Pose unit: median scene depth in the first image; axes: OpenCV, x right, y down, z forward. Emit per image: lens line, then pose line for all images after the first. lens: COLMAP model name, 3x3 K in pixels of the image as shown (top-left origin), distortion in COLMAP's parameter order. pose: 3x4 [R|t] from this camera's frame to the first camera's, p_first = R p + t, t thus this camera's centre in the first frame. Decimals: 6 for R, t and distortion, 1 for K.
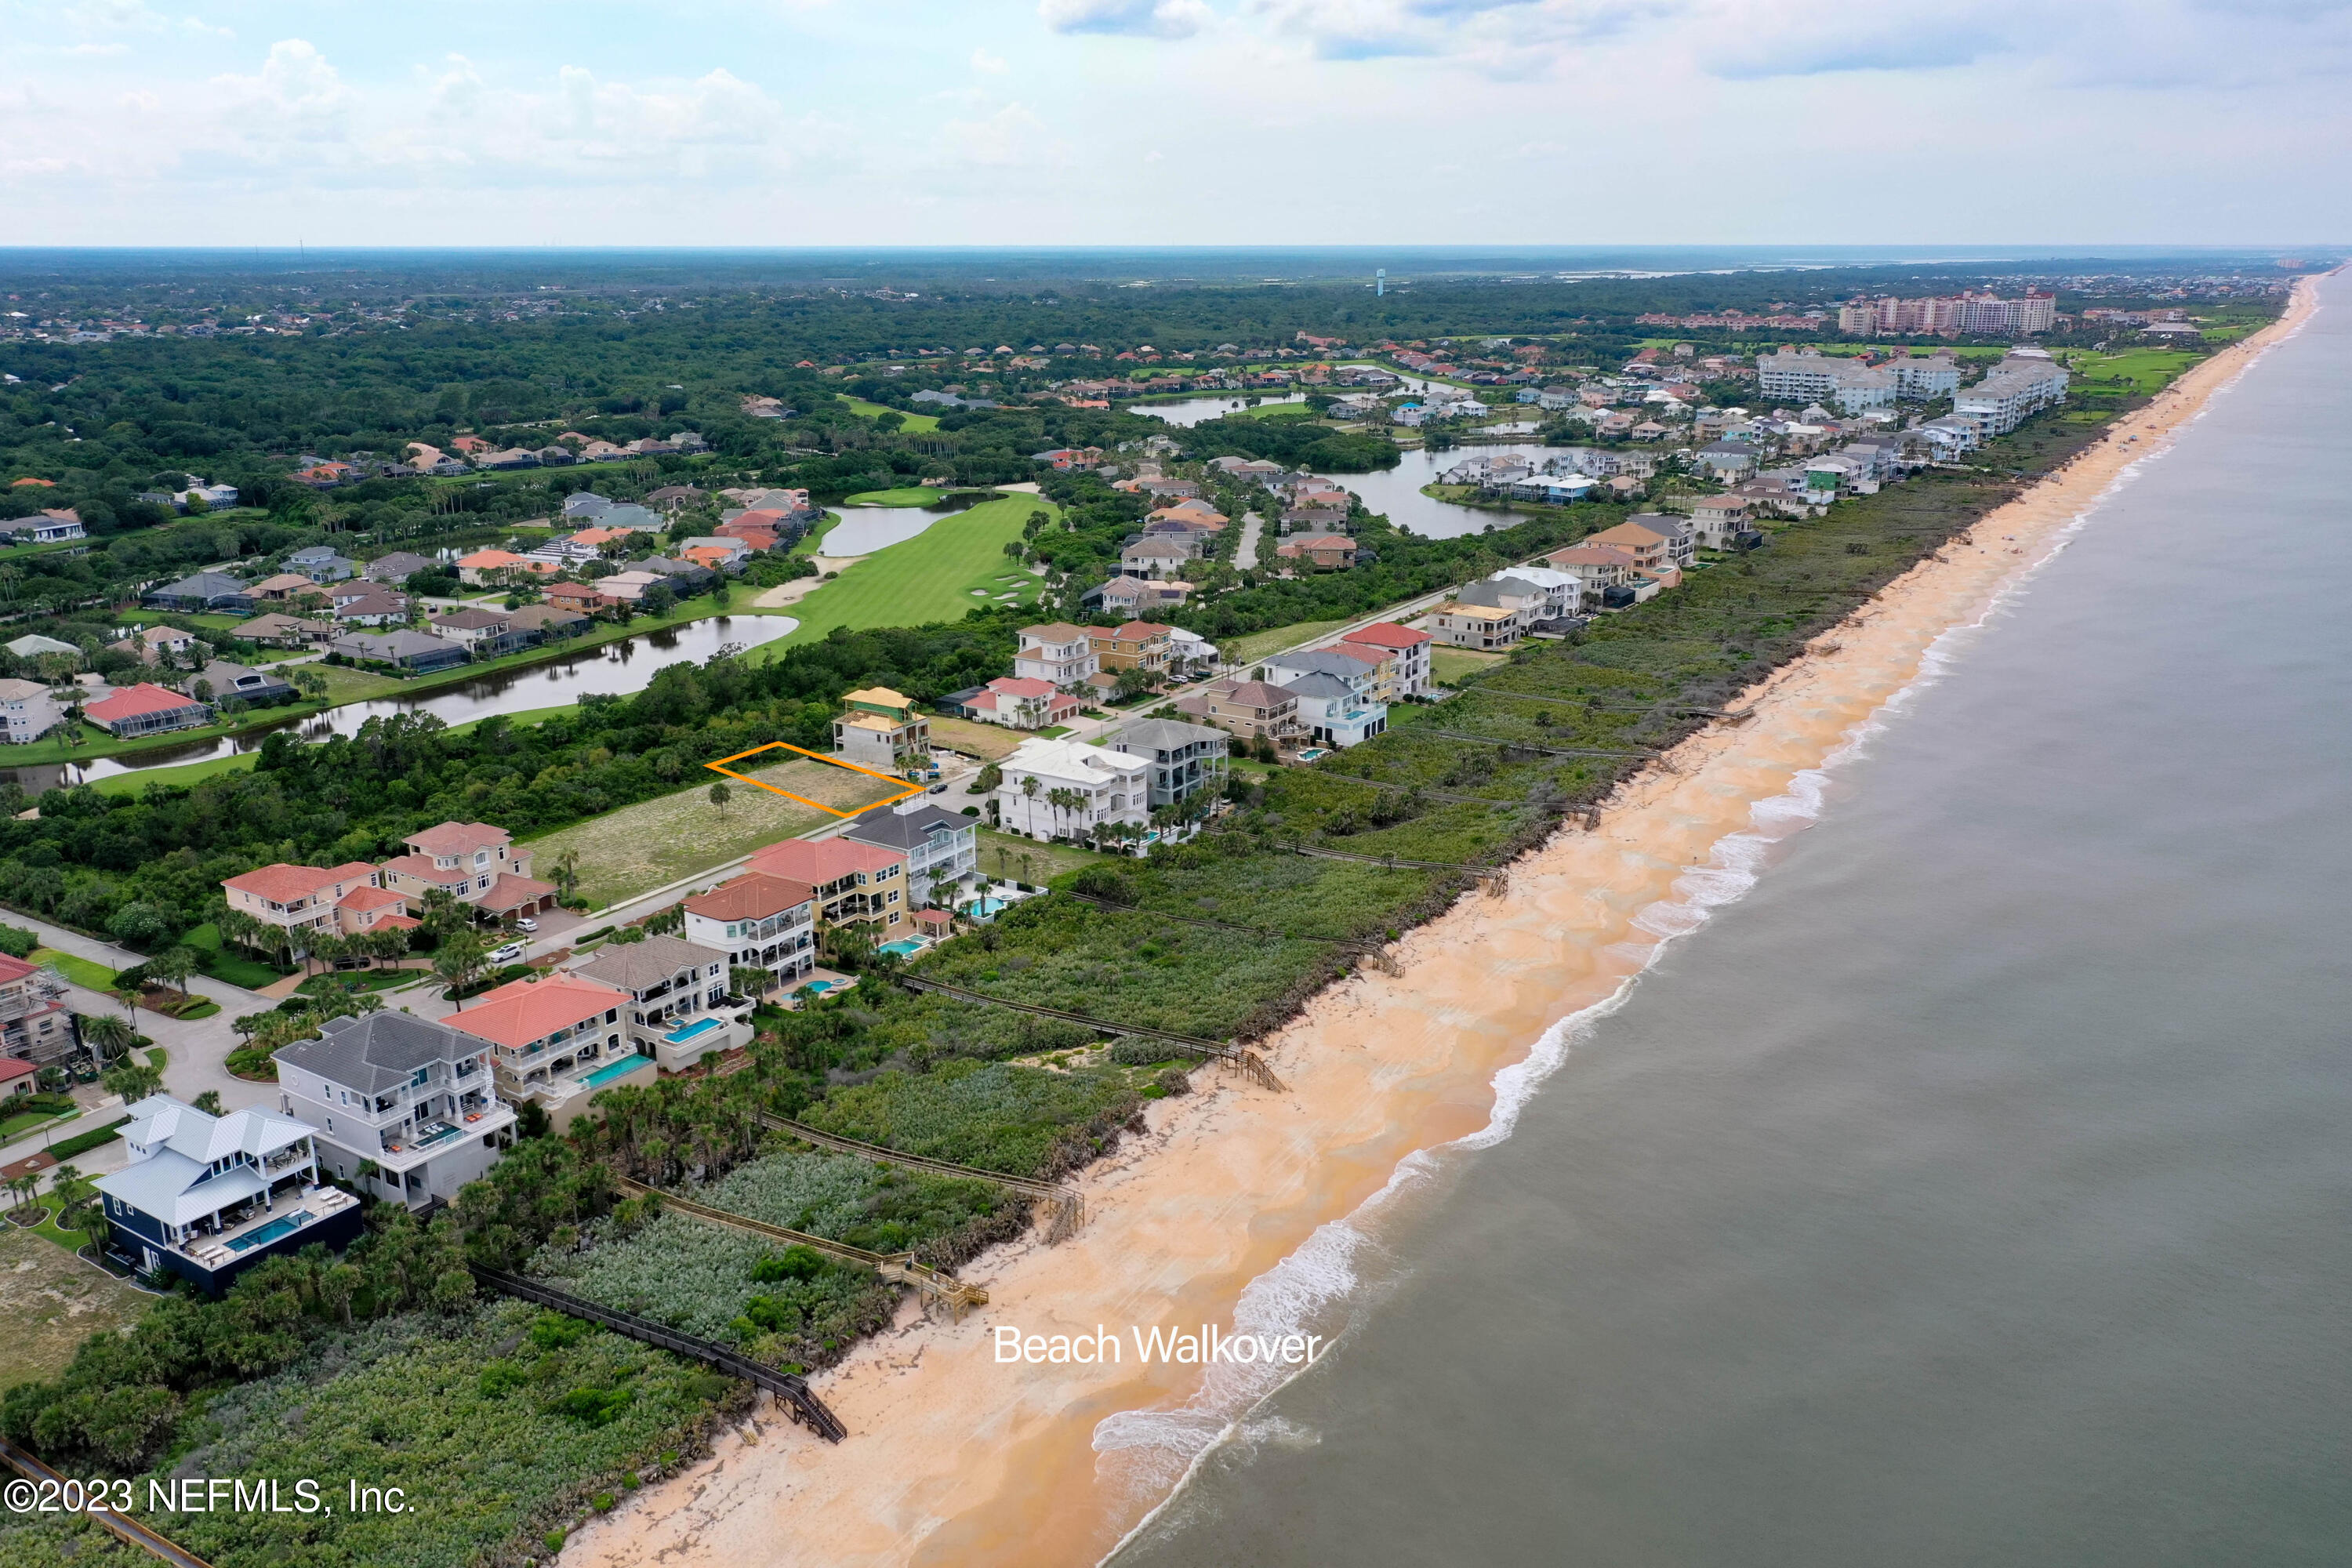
lens RADIAL K [[1847.9, 0, 1176.0], [0, 1847.9, 784.0], [0, 0, 1]] dist [0.002343, 0.000242]
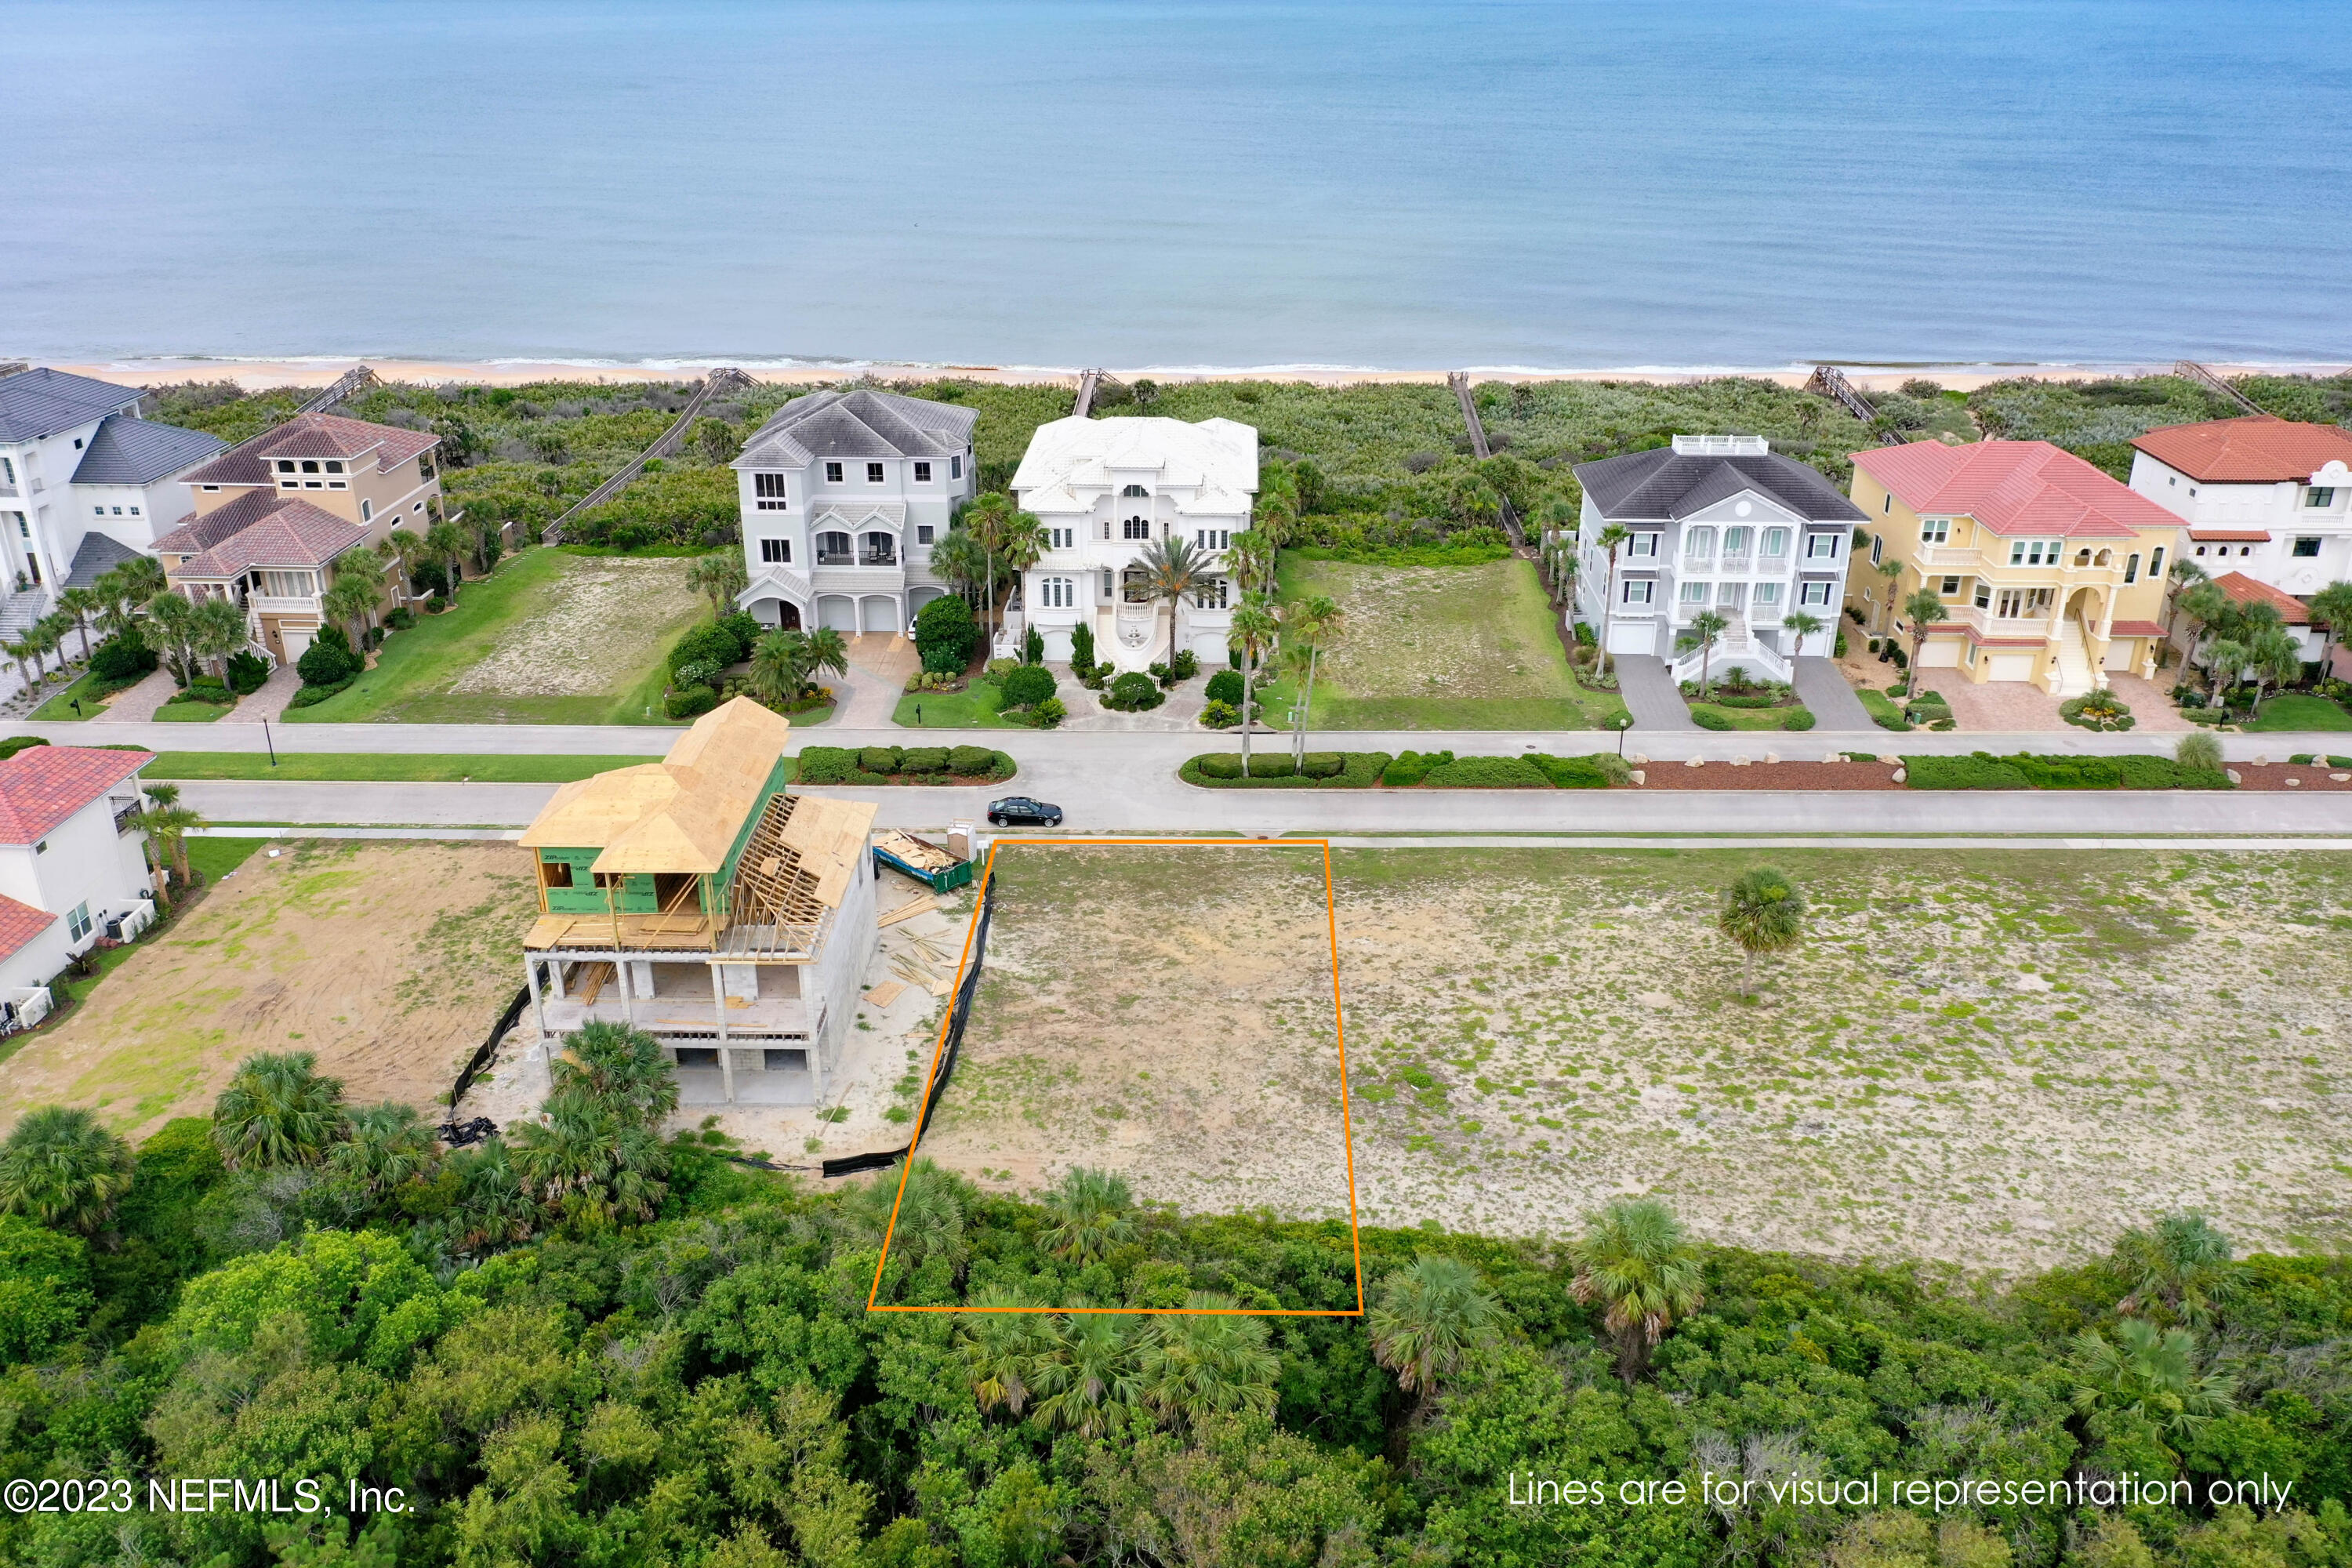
lens RADIAL K [[1858.5, 0, 1166.2], [0, 1858.5, 791.5], [0, 0, 1]] dist [0.011036, -0.000491]
pose [[-0.508704, -0.348136, 0.787414, -0.232882], [0.245921, 0.817734, 0.520417, -0.094140], [-0.825071, 0.458380, -0.330371, 0.663202]]
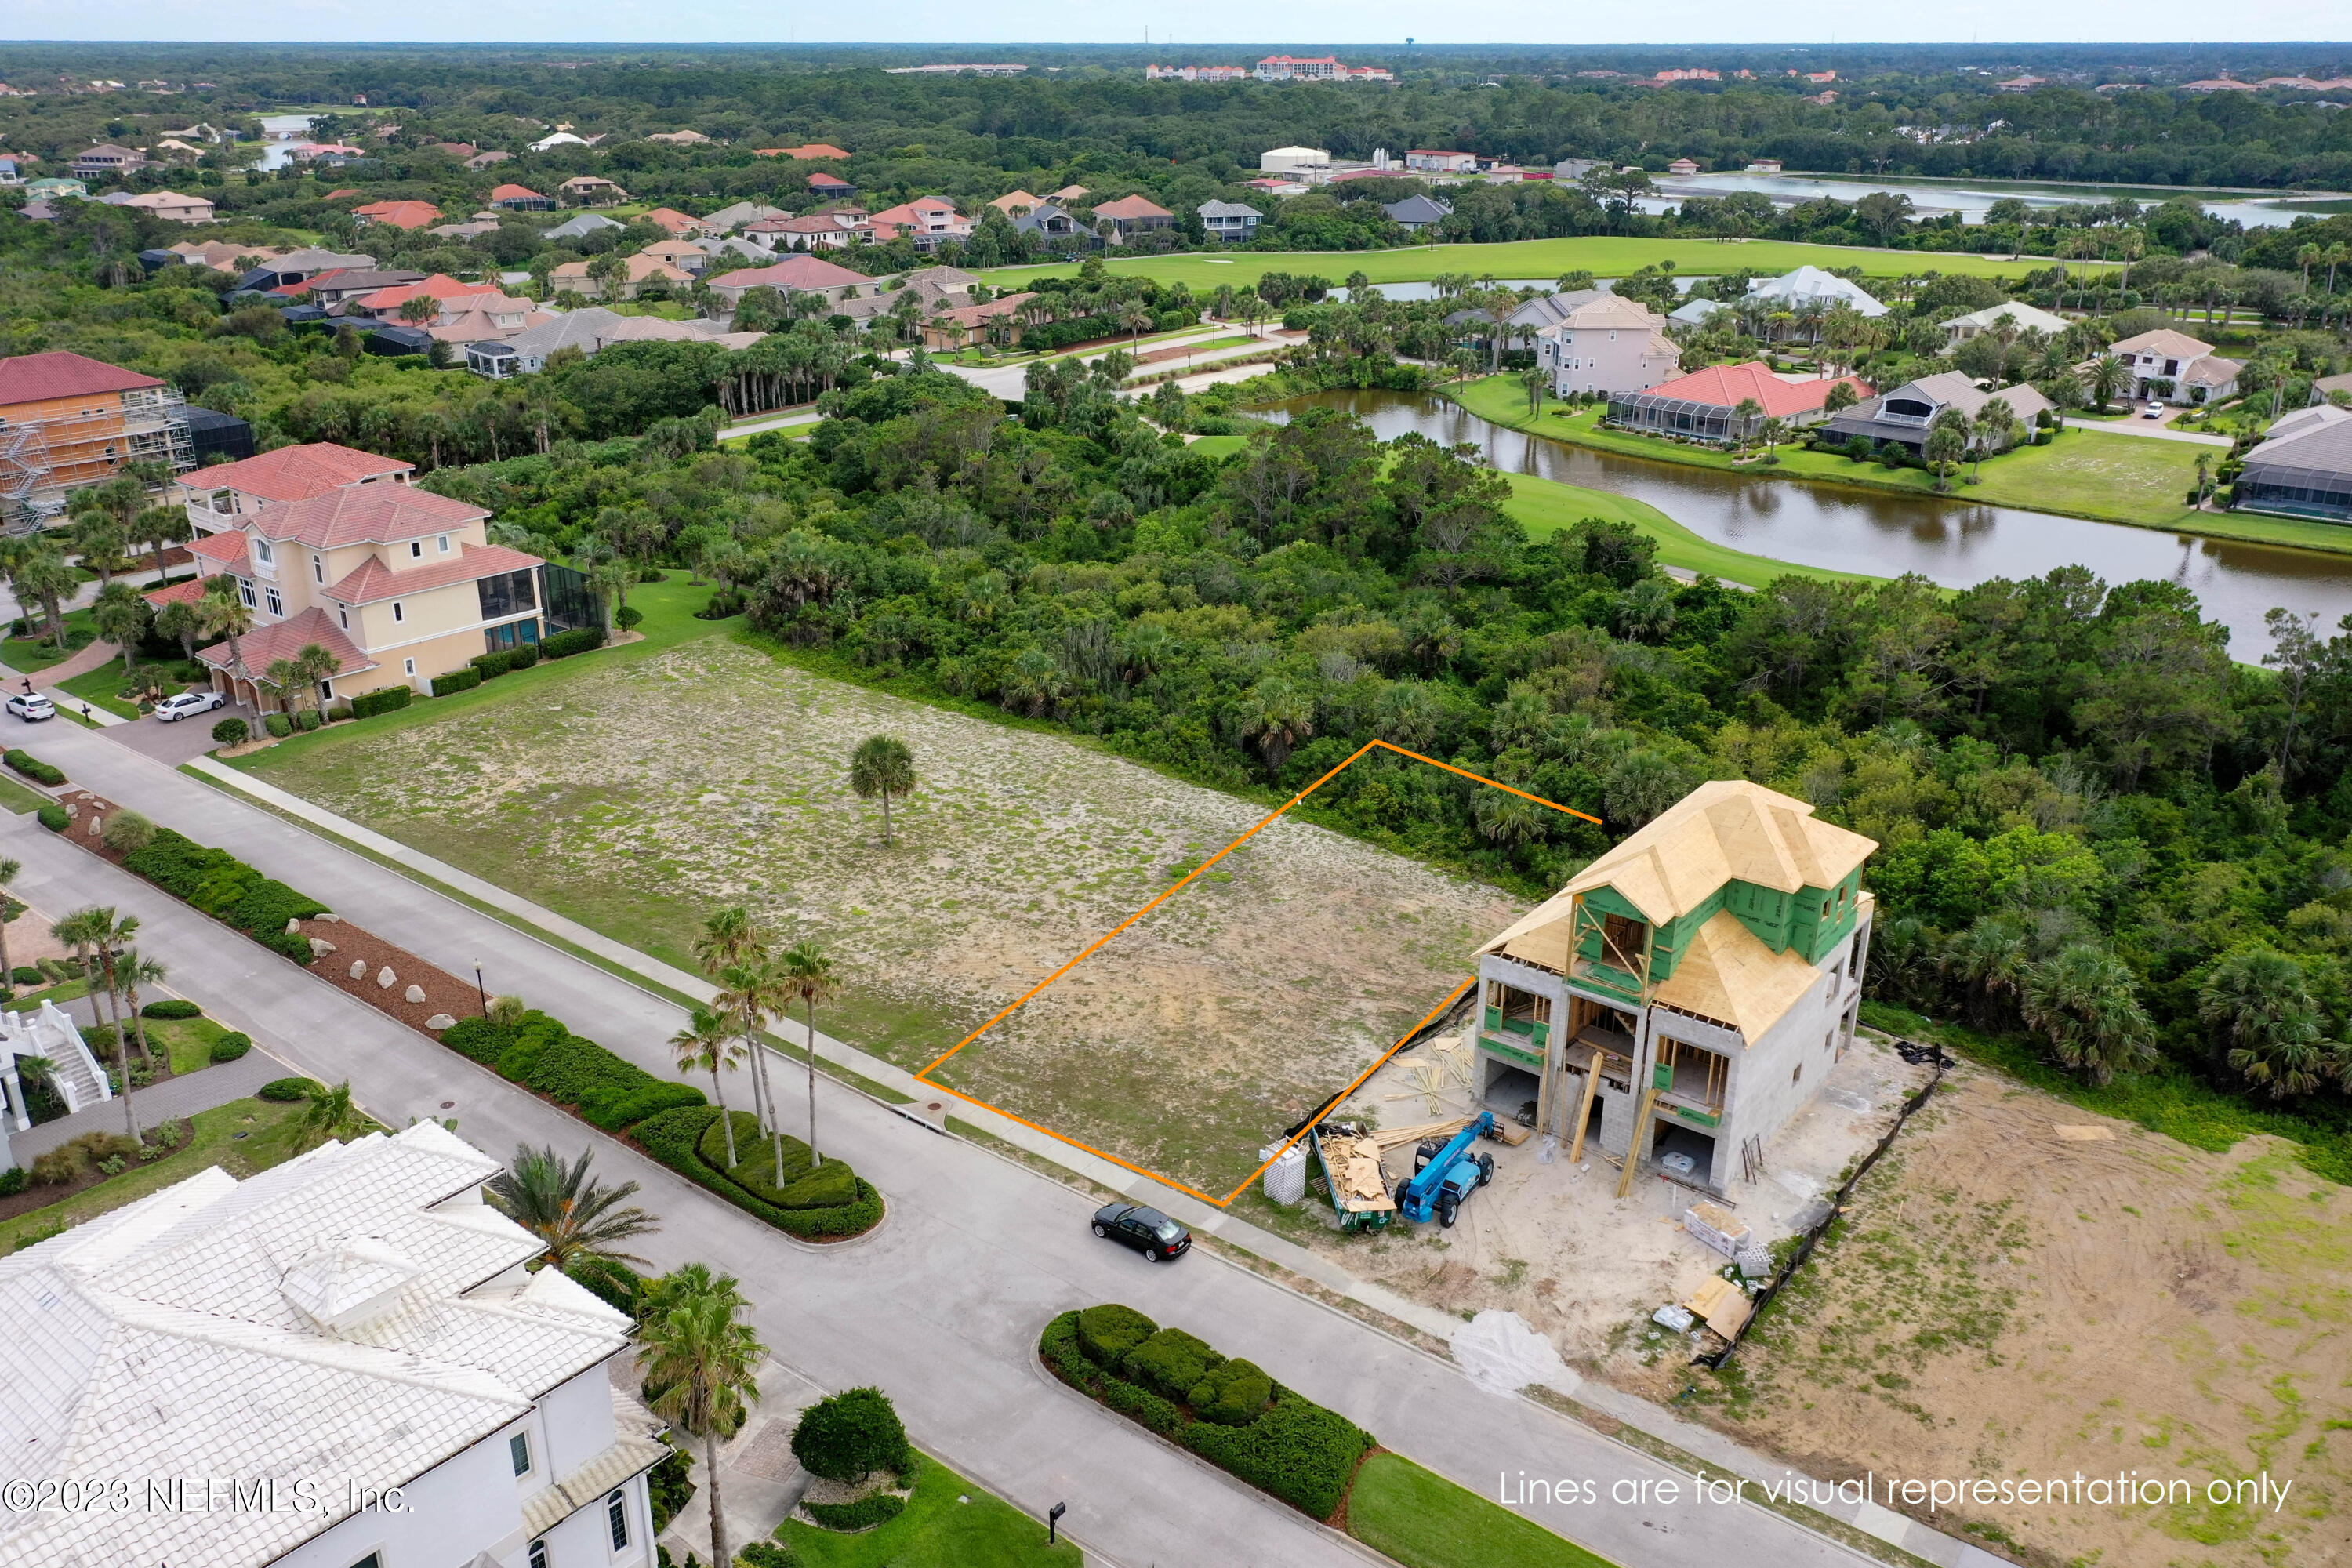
lens RADIAL K [[1869.9, 0, 1160.5], [0, 1869.9, 809.1], [0, 0, 1]] dist [0.007004, 0.003904]
pose [[-0.115219, 0.376869, -0.919073, 0.029889], [-0.282636, 0.874554, 0.394046, -0.076085], [0.952282, 0.305165, 0.005751, 0.605721]]
